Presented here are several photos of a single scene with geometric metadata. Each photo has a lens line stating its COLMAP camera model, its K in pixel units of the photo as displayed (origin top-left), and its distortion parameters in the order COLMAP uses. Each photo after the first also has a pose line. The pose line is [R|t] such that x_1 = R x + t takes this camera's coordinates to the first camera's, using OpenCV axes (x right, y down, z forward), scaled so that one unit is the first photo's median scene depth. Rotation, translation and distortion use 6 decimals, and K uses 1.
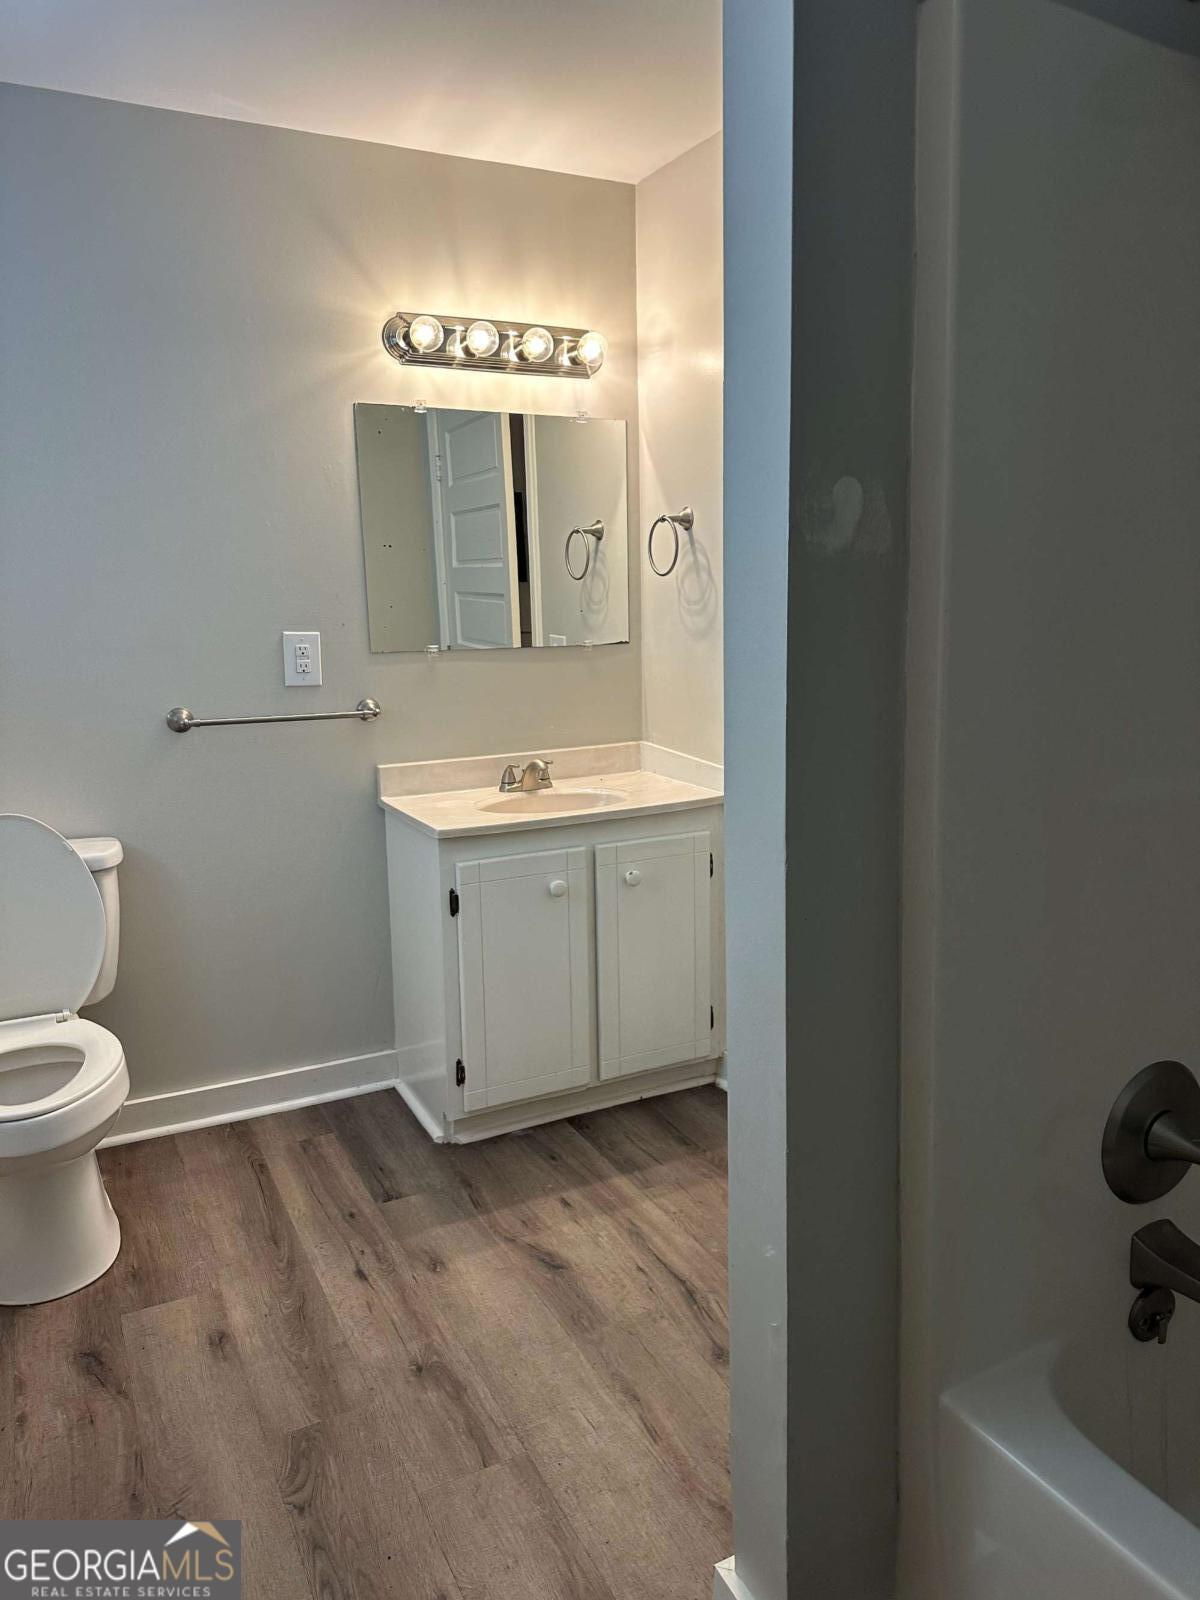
lens RADIAL K [[1133.3, 0, 601.8], [0, 1133.3, 801.6], [0, 0, 1]] dist [0.086119, -0.089819]
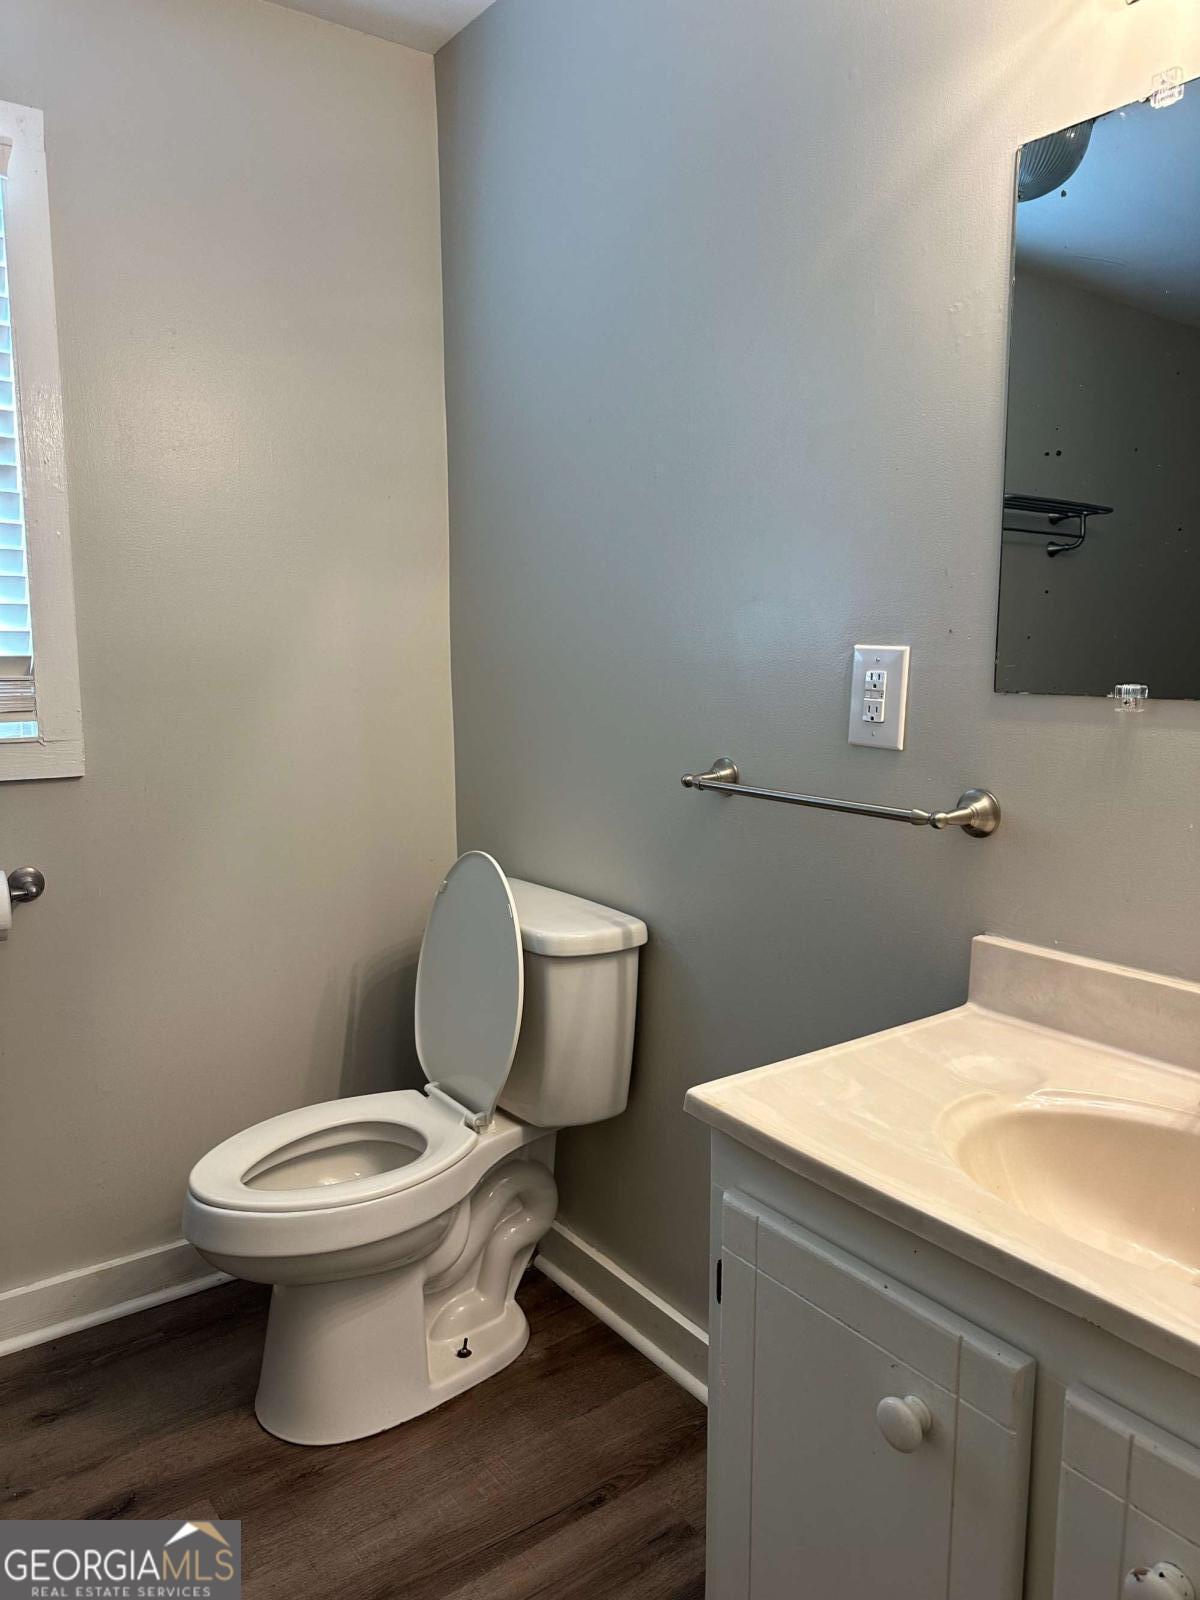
lens RADIAL K [[1133.3, 0, 601.8], [0, 1133.3, 801.6], [0, 0, 1]] dist [0.086119, -0.089819]
pose [[0.160185, 0.157032, -0.974516, 0.247130], [-0.180330, 0.975305, 0.127518, -0.127449], [0.970475, 0.155308, 0.184547, 0.823019]]
